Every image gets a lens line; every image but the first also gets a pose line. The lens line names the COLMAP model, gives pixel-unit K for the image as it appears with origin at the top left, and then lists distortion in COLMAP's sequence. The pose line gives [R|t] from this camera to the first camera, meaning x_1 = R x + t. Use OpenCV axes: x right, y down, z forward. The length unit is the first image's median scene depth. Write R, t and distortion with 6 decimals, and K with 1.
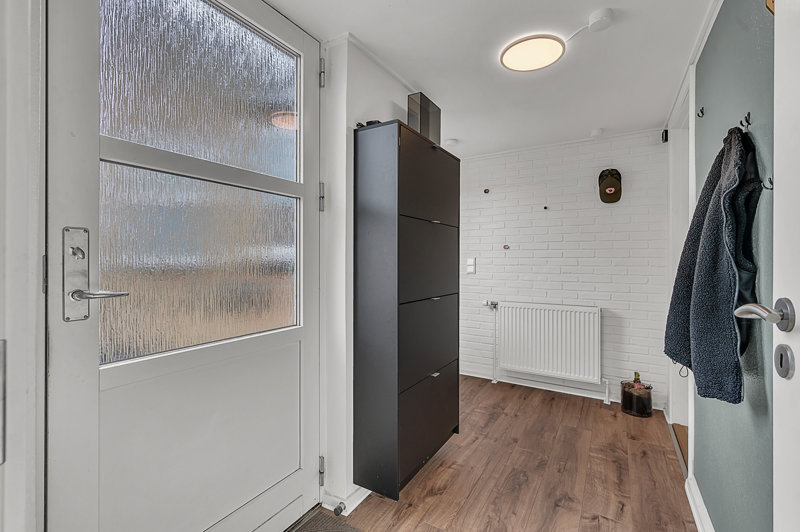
lens RADIAL K [[357.7, 0, 400.0], [0, 357.7, 266.0], [0, 0, 1]] dist [0.000336, 0.000178]
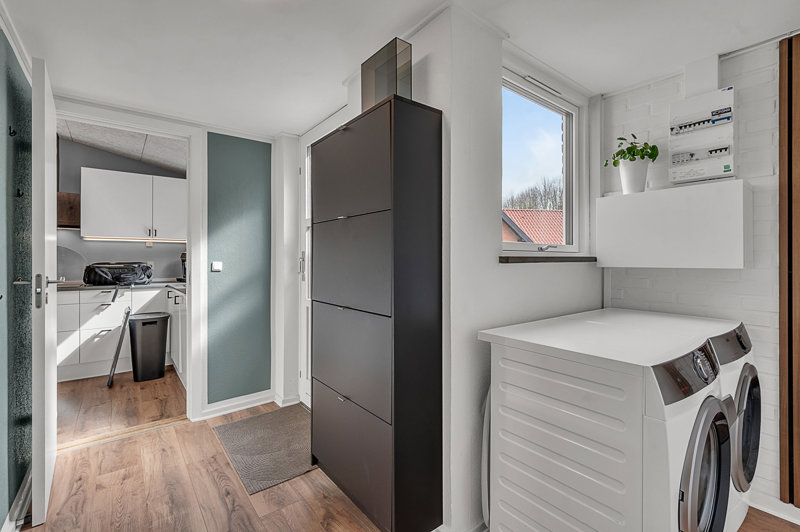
lens RADIAL K [[357.7, 0, 400.0], [0, 357.7, 266.0], [0, 0, 1]] dist [0.000336, 0.000178]
pose [[-0.366507, 0.000712, -0.930415, 0.882439], [-0.005062, 0.999983, 0.002759, -0.011232], [0.930402, 0.005721, -0.366497, 1.516622]]
